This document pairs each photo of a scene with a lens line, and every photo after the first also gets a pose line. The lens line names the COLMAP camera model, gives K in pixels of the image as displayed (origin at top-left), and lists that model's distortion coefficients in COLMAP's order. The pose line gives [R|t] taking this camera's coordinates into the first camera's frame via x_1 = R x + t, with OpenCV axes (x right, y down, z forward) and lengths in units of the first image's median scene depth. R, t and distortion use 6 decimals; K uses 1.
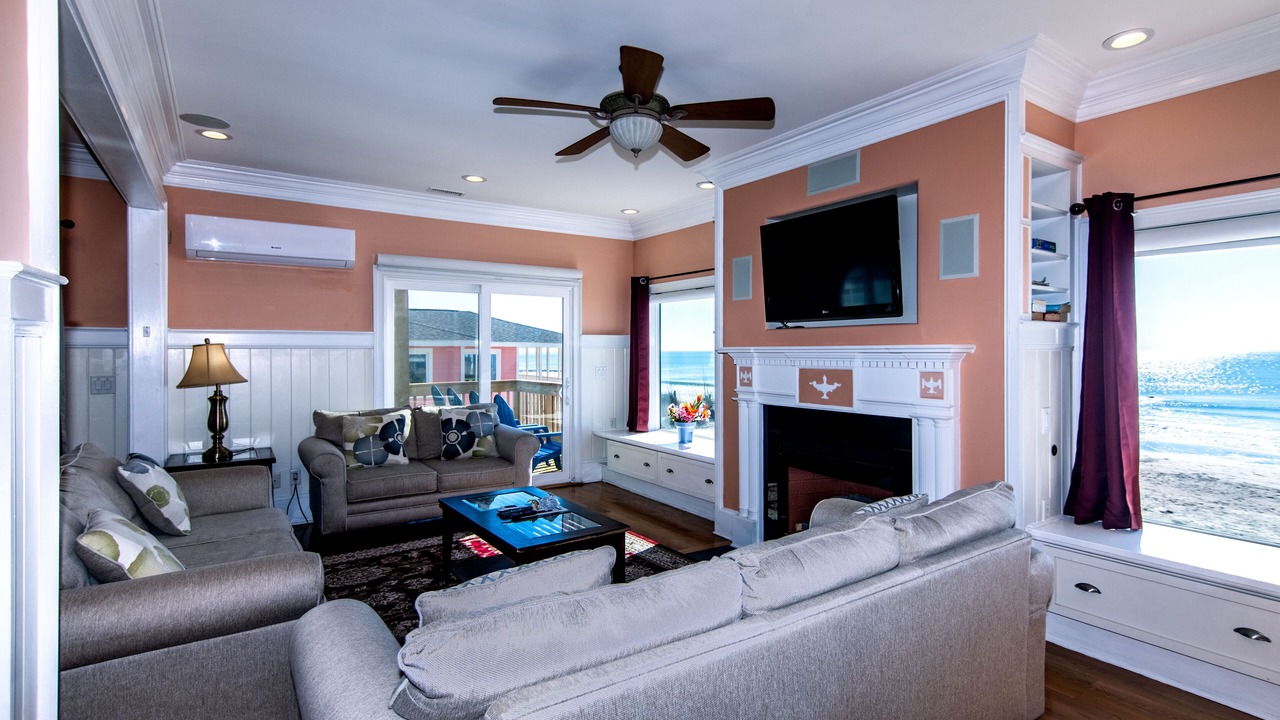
lens RADIAL K [[618.6, 0, 640.4], [0, 618.6, 355.1], [0, 0, 1]] dist [-0.002822, -0.000228]
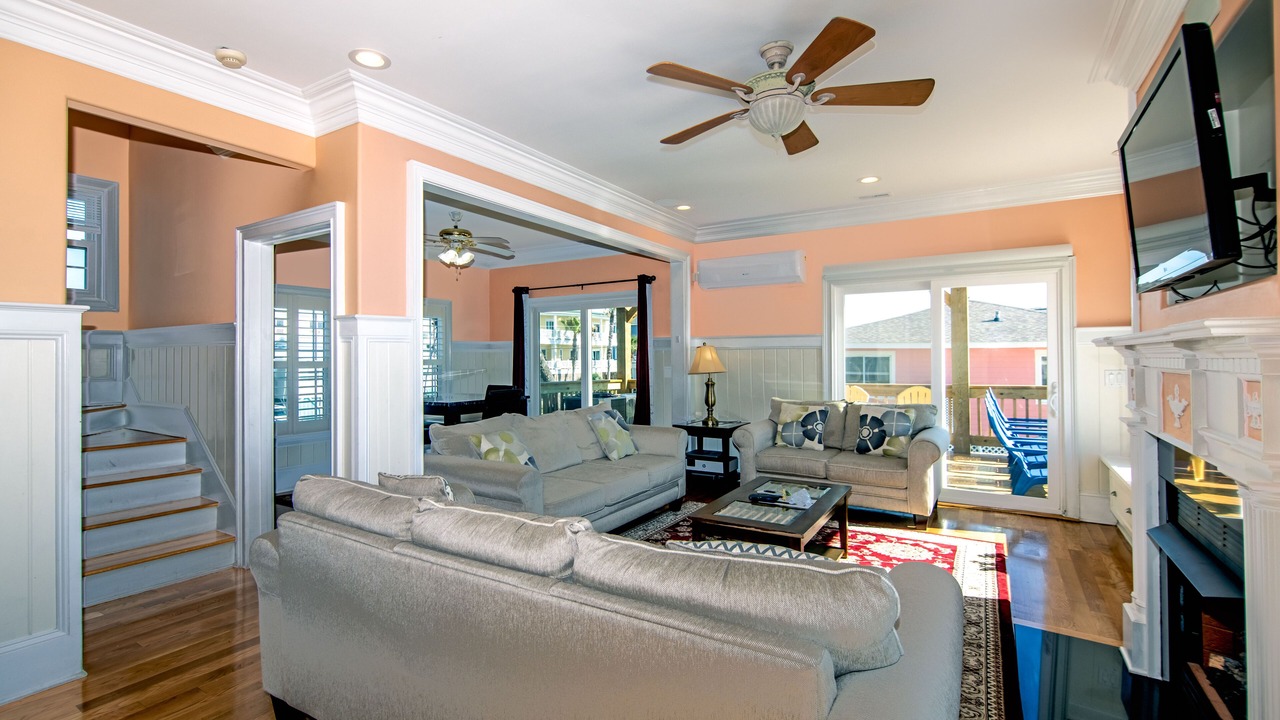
lens RADIAL K [[571.6, 0, 640.6], [0, 571.6, 353.3], [0, 0, 1]] dist [0.000267, 0.000048]
pose [[0.410334, -0.003800, -0.911928, 0.432632], [-0.004338, 0.999972, -0.006119, 0.007536], [0.911925, 0.006467, 0.410305, 0.273734]]
